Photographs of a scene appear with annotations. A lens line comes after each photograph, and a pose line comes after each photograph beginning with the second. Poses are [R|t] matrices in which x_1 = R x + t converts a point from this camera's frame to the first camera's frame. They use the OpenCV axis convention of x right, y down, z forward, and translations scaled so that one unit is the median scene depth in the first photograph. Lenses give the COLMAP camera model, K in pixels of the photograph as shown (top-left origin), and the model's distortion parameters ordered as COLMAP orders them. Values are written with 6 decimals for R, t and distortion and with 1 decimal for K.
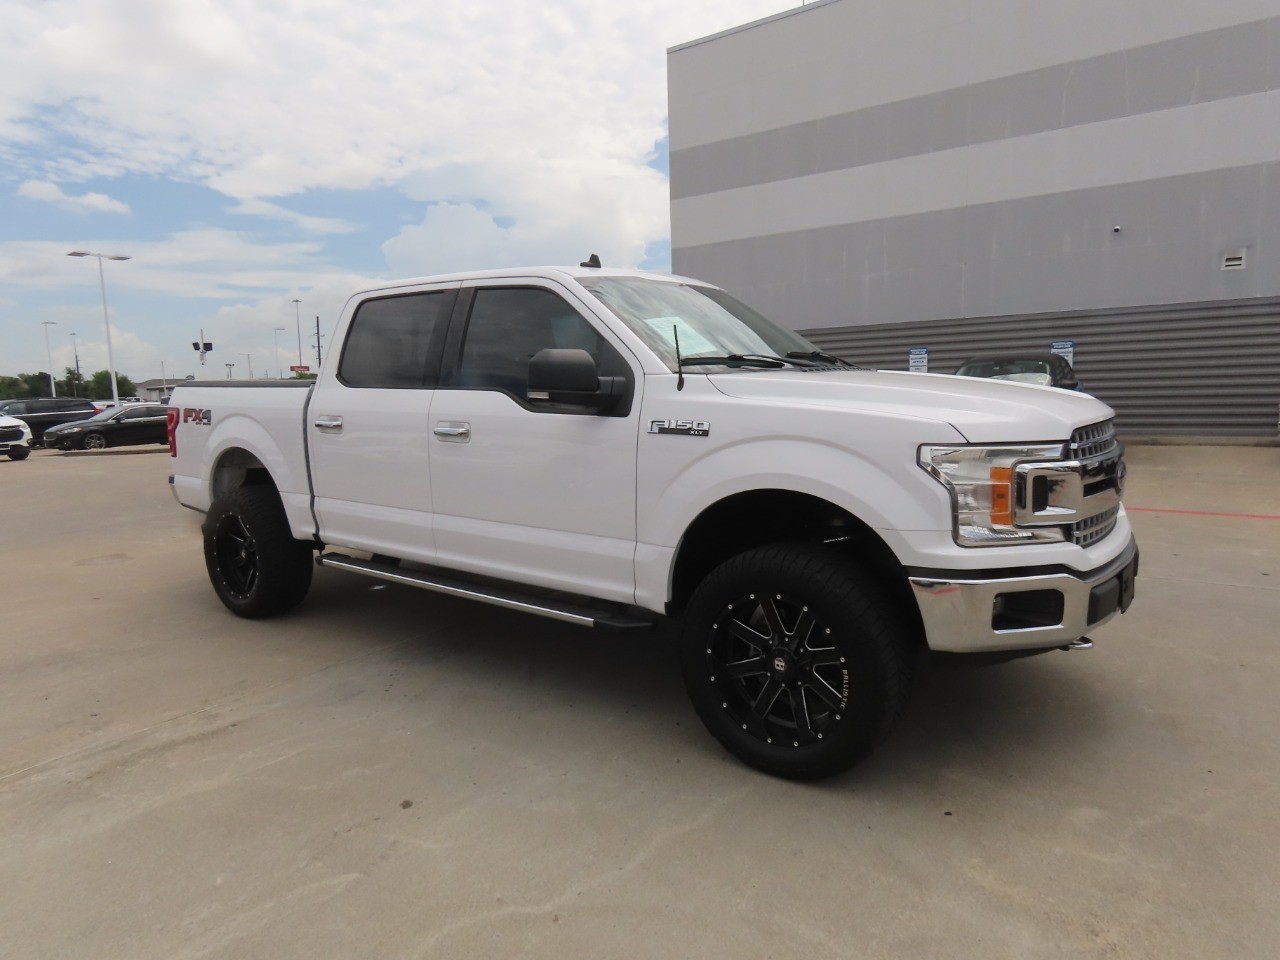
lens RADIAL K [[806.7, 0, 645.9], [0, 806.7, 477.1], [0, 0, 1]] dist [-0.003095, -0.002219]
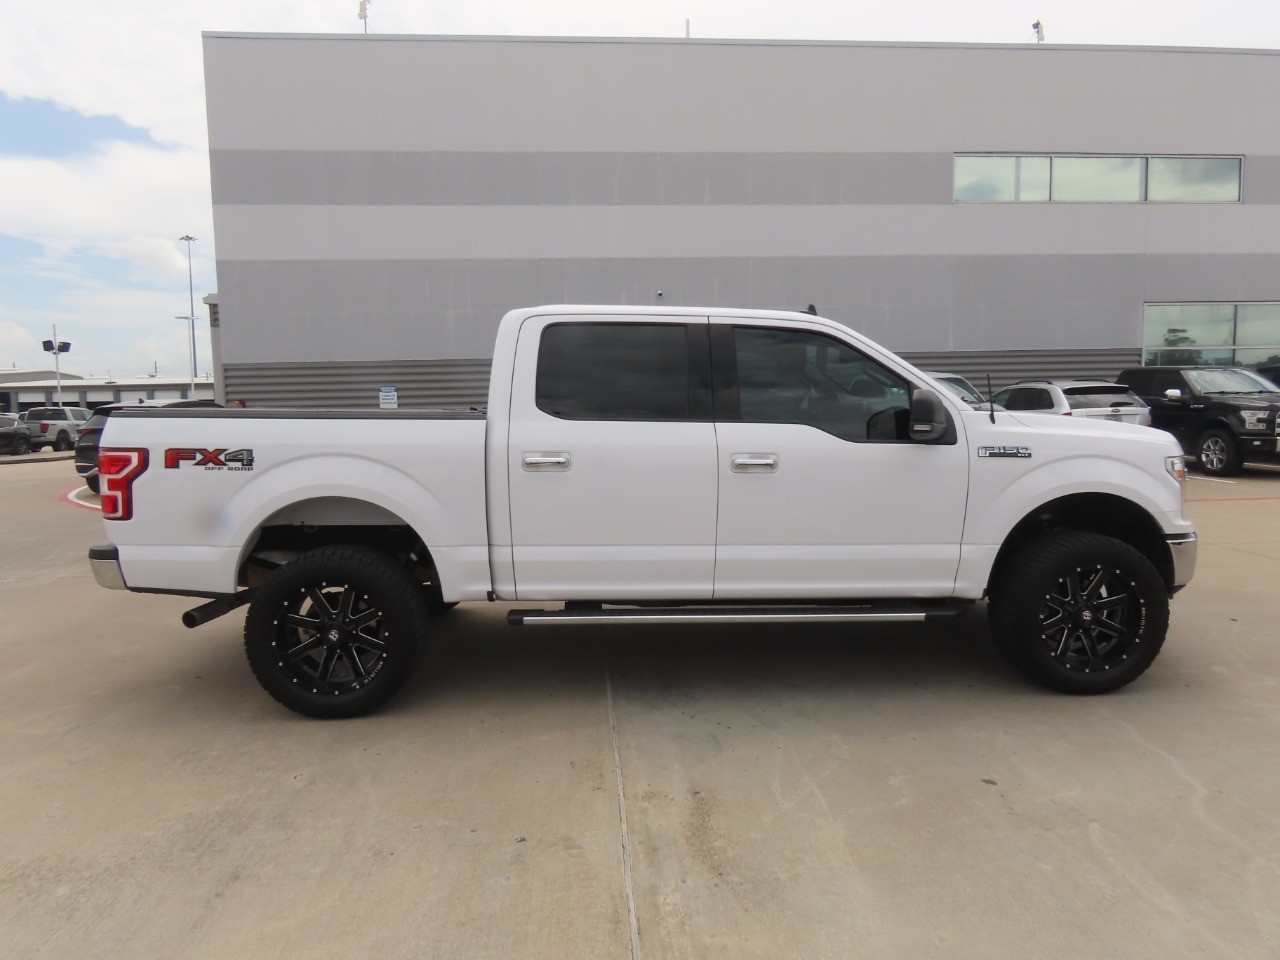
lens RADIAL K [[806.7, 0, 645.9], [0, 806.7, 477.1], [0, 0, 1]] dist [-0.003095, -0.002219]
pose [[0.771983, -0.041538, 0.634285, -0.998755], [0.066514, 0.997663, -0.015618, -0.031123], [-0.632154, 0.054246, 0.772942, 0.285161]]
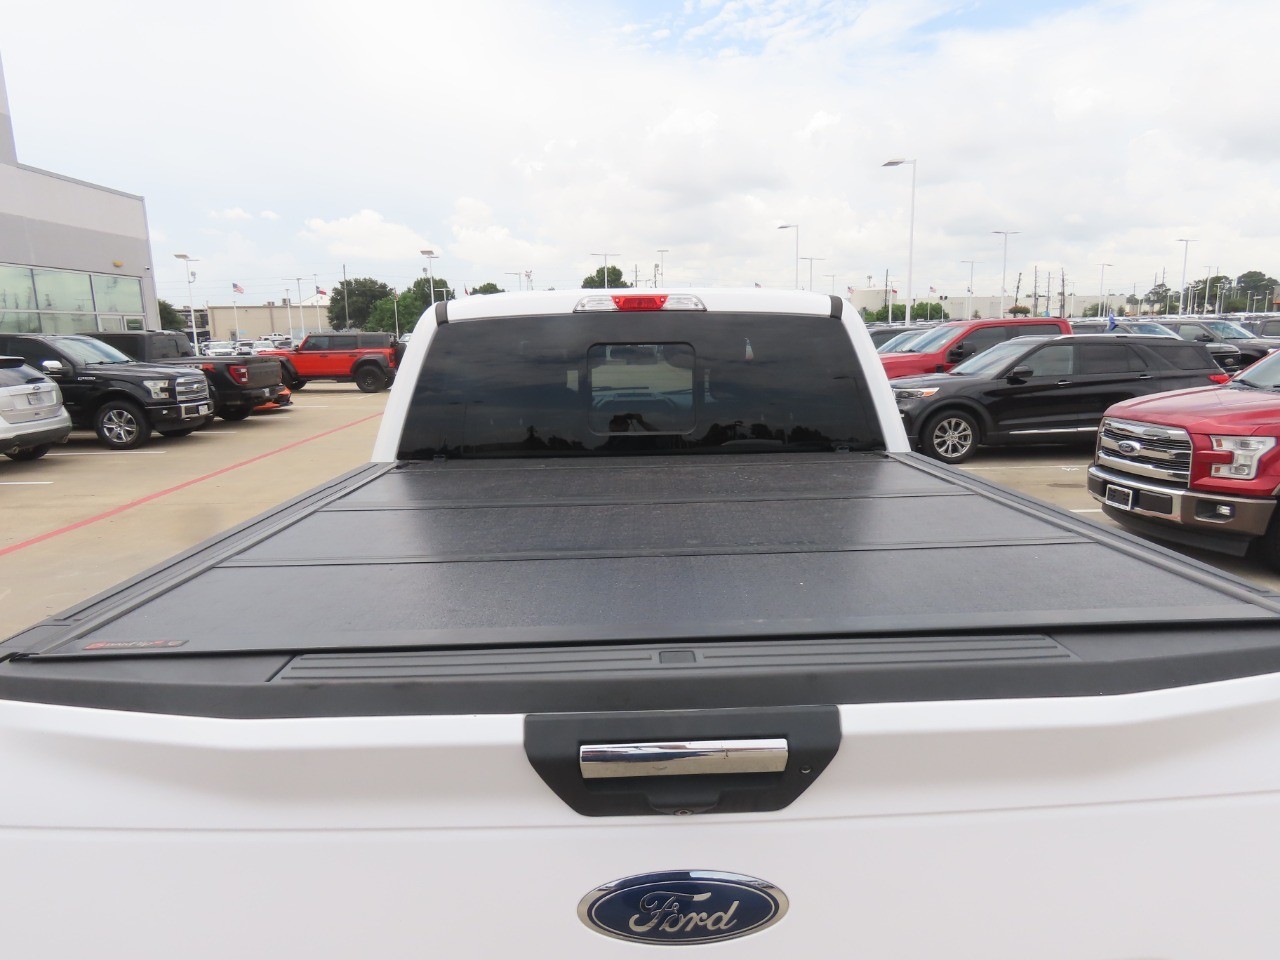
lens RADIAL K [[811.0, 0, 640.0], [0, 811.0, 480.0], [0, 0, 1]] dist [-0.002646, -0.002087]
pose [[-0.604079, -0.103738, 0.790143, -0.926431], [0.129278, 0.965602, 0.225609, -0.315072], [-0.786369, 0.238434, -0.569889, 1.818988]]
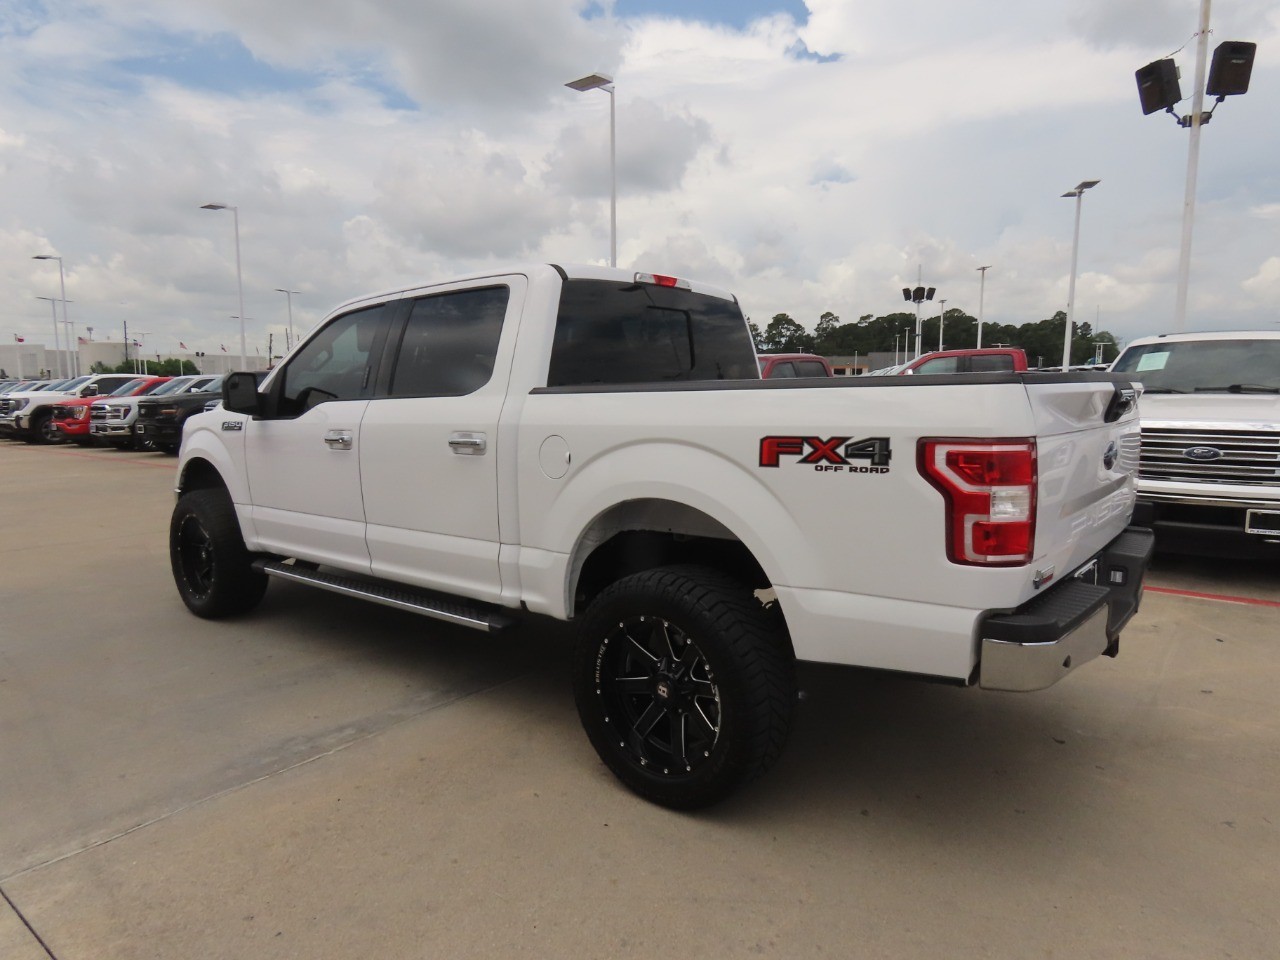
lens RADIAL K [[821.5, 0, 640.0], [0, 821.5, 480.0], [0, 0, 1]] dist [-0.001401, 0.001975]
pose [[-0.997599, 0.027112, 0.063732, -0.361779], [0.041100, 0.972399, 0.229675, -0.299686], [-0.055746, 0.231743, -0.971178, 2.521275]]
